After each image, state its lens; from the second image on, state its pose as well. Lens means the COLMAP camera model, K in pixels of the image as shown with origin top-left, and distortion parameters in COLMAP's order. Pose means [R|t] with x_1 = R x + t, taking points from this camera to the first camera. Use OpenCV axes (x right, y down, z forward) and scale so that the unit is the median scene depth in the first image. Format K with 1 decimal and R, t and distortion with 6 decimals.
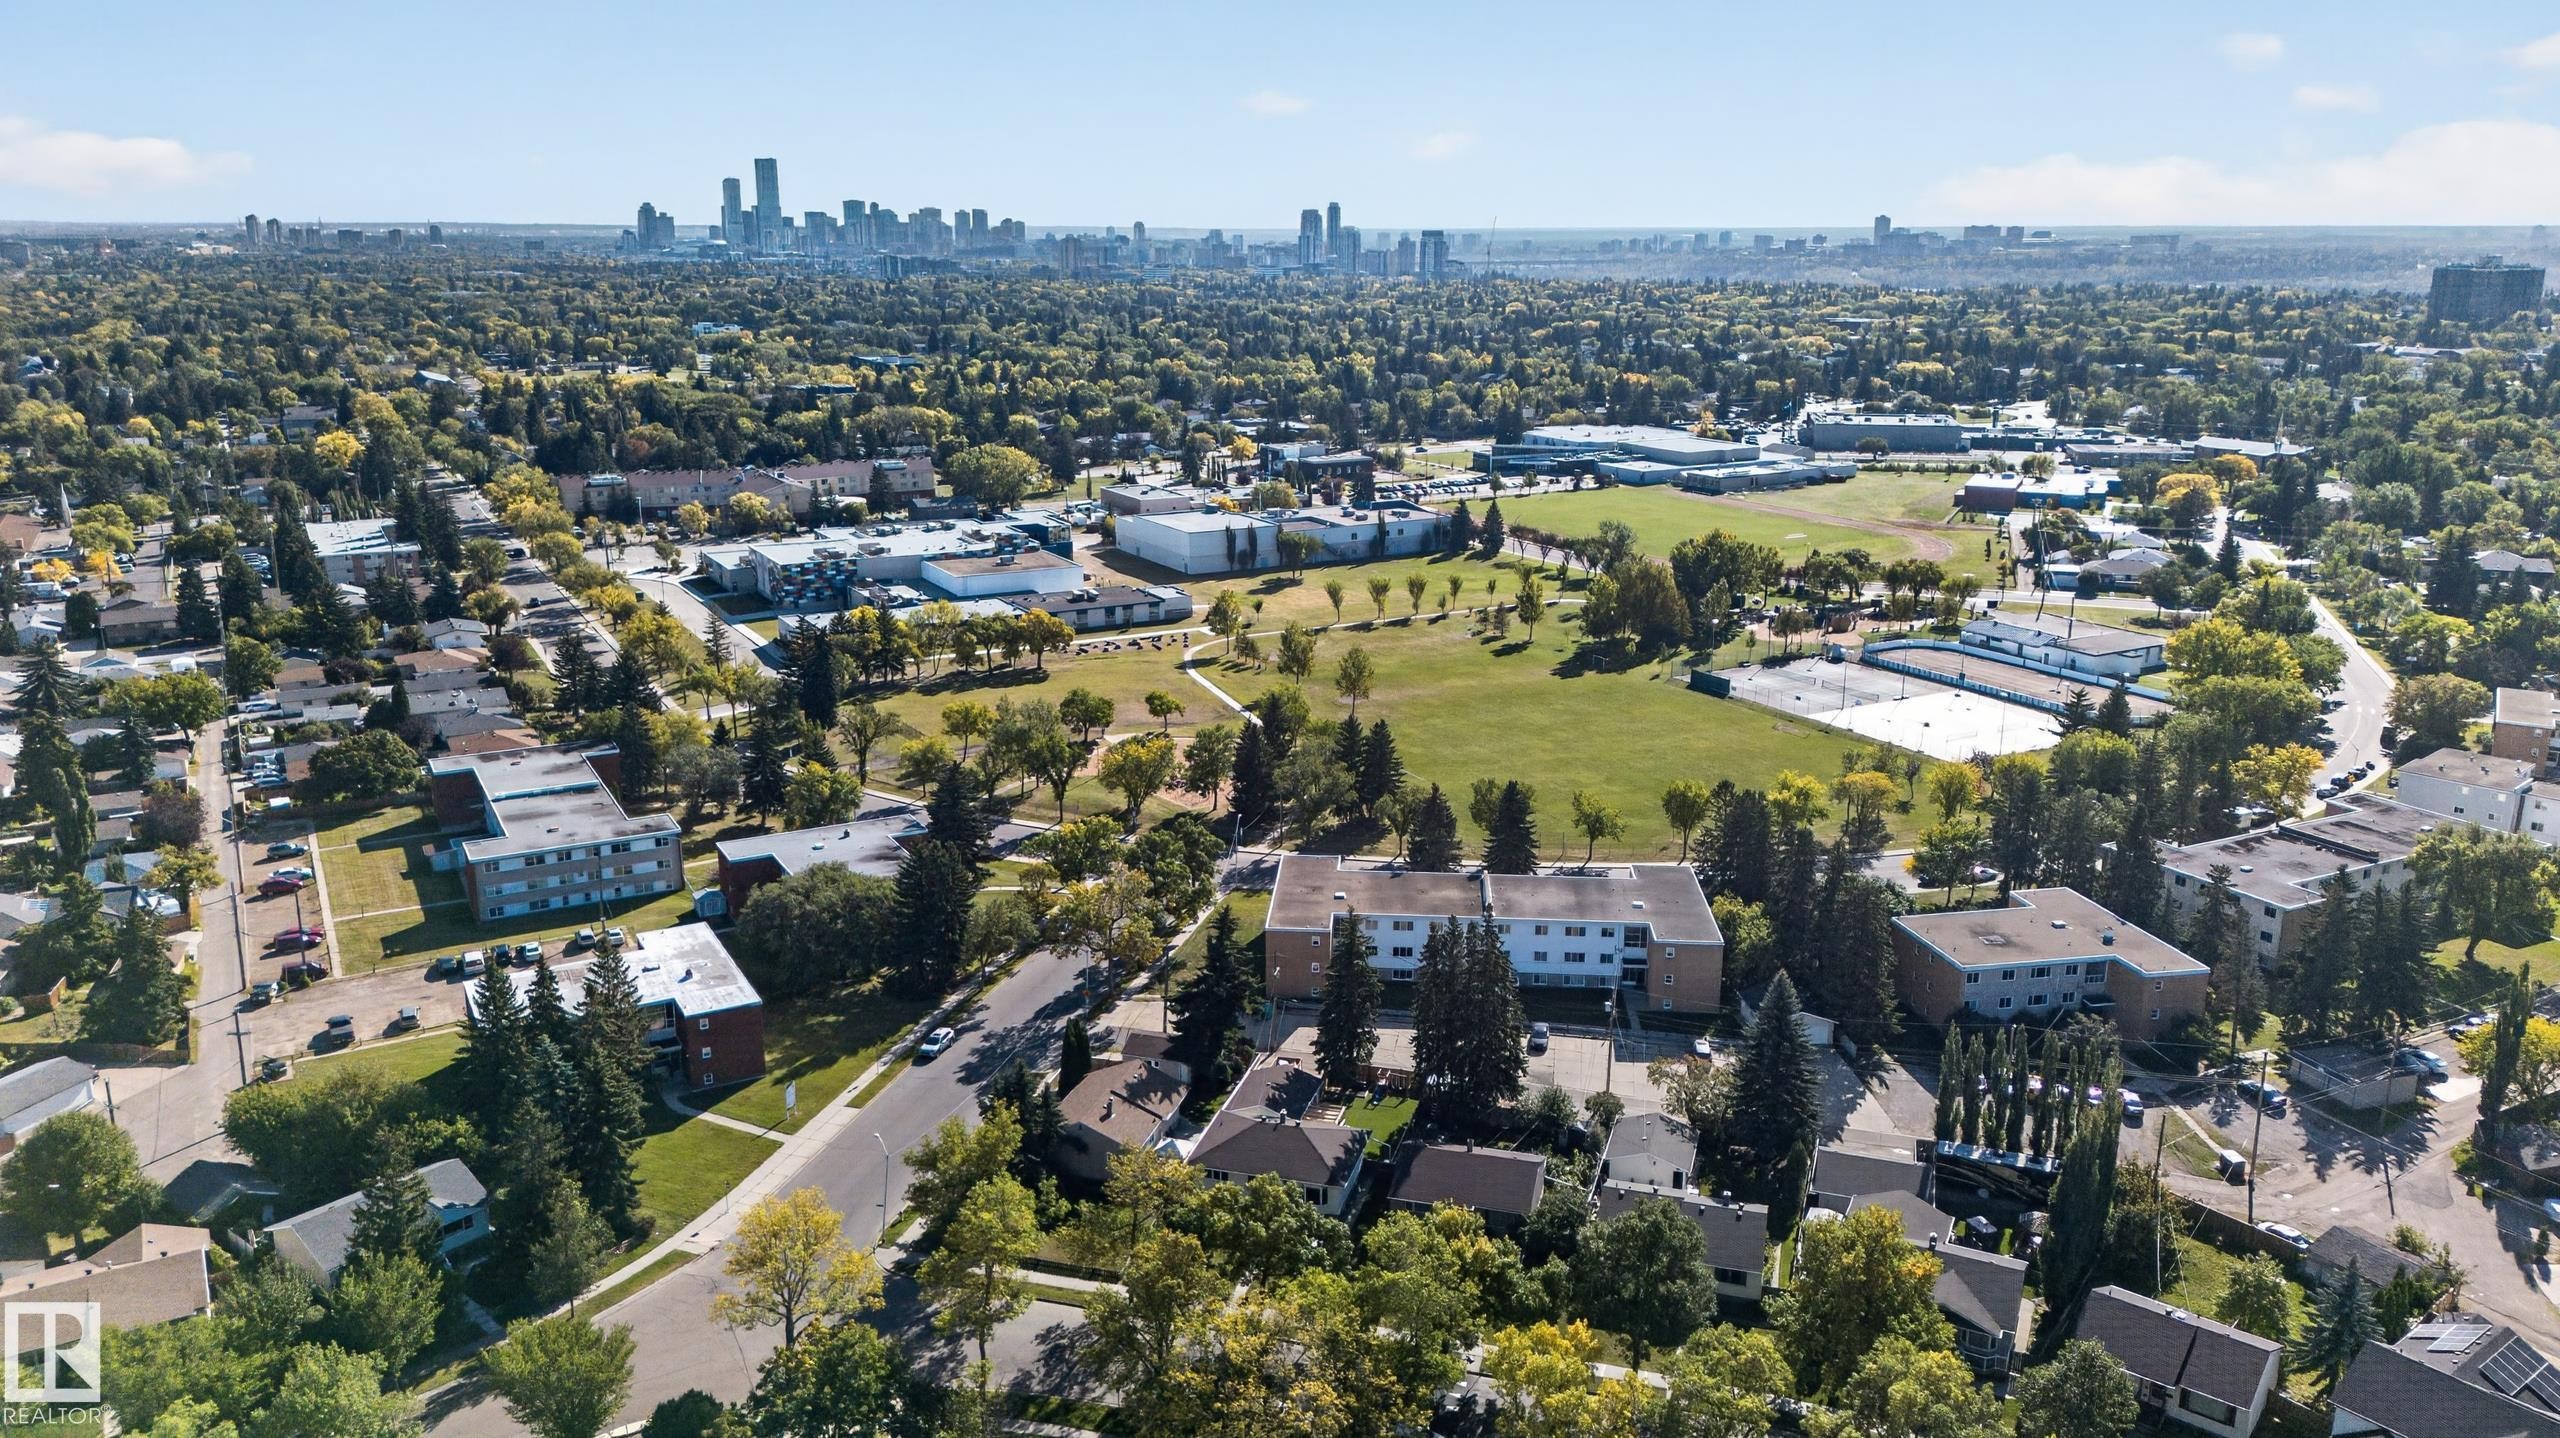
lens RADIAL K [[1817.1, 0, 1280.0], [0, 1817.1, 719.0], [0, 0, 1]] dist [0.025152, -0.000554]
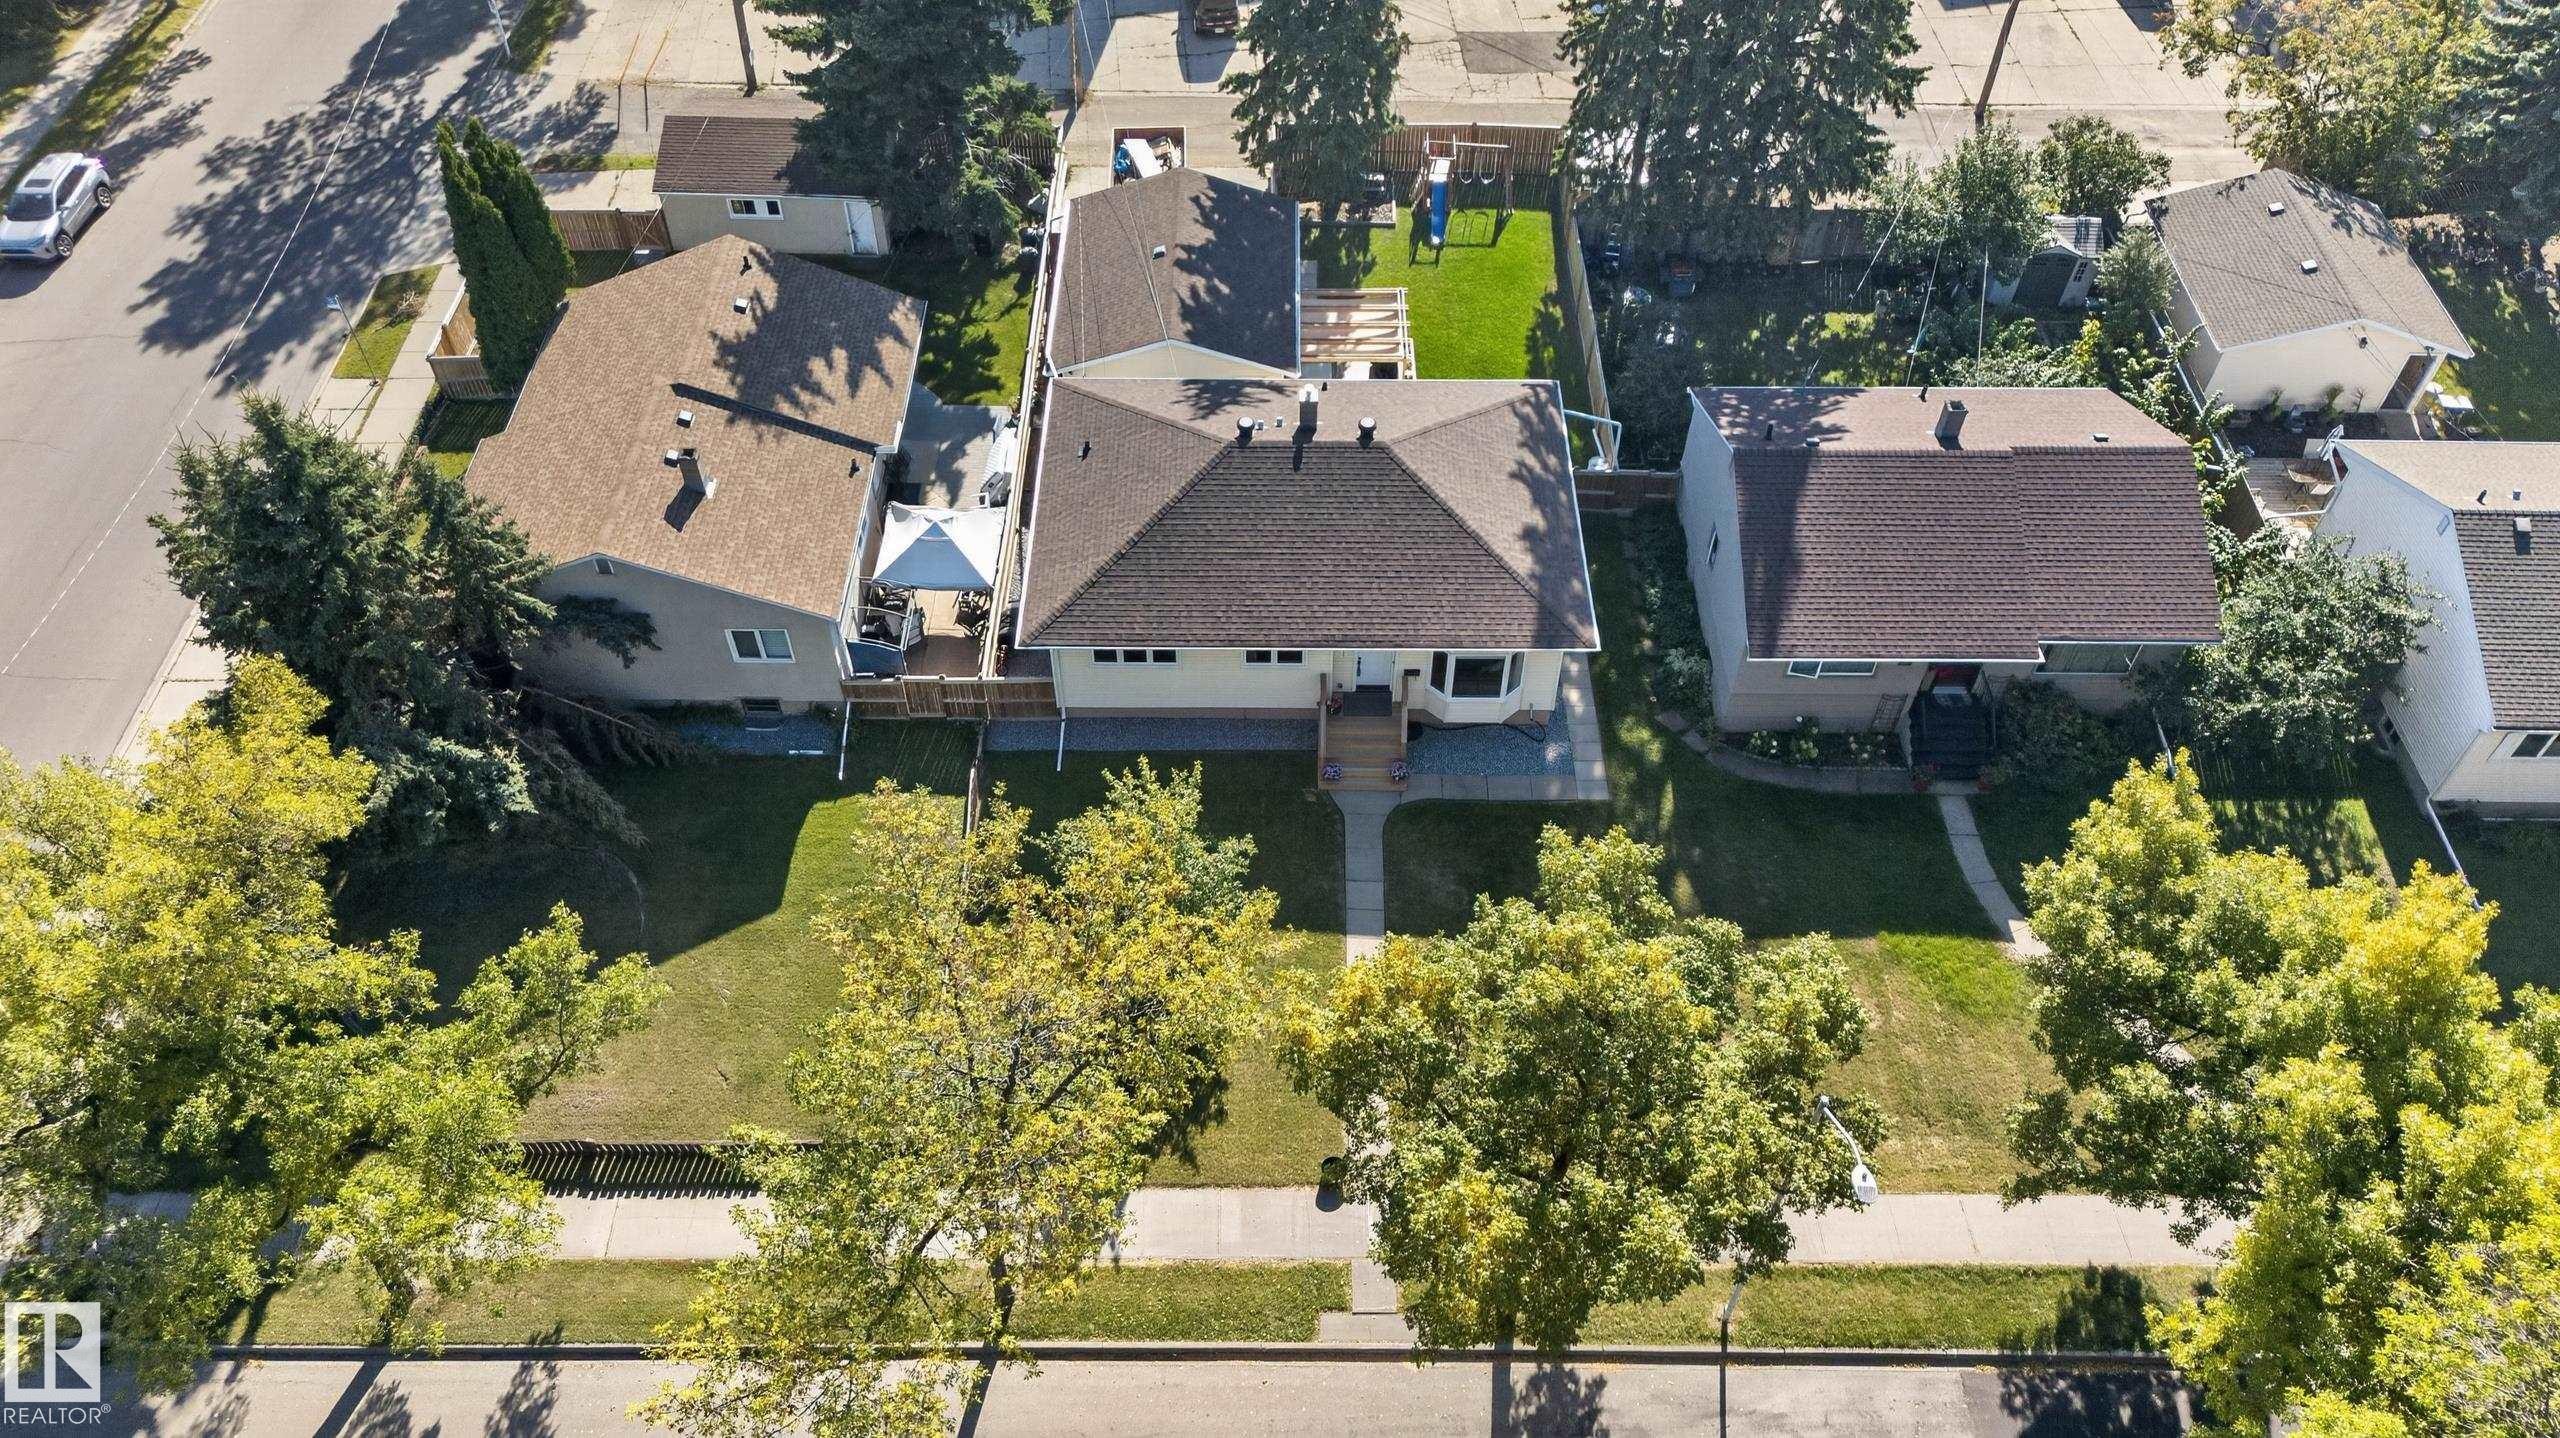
lens RADIAL K [[1817.1, 0, 1280.0], [0, 1817.1, 719.0], [0, 0, 1]] dist [0.025152, -0.000554]
pose [[0.960244, -0.202921, 0.191714, -0.058676], [0.060842, 0.822364, 0.565699, 0.080087], [-0.272450, -0.531545, 0.802017, 0.627857]]
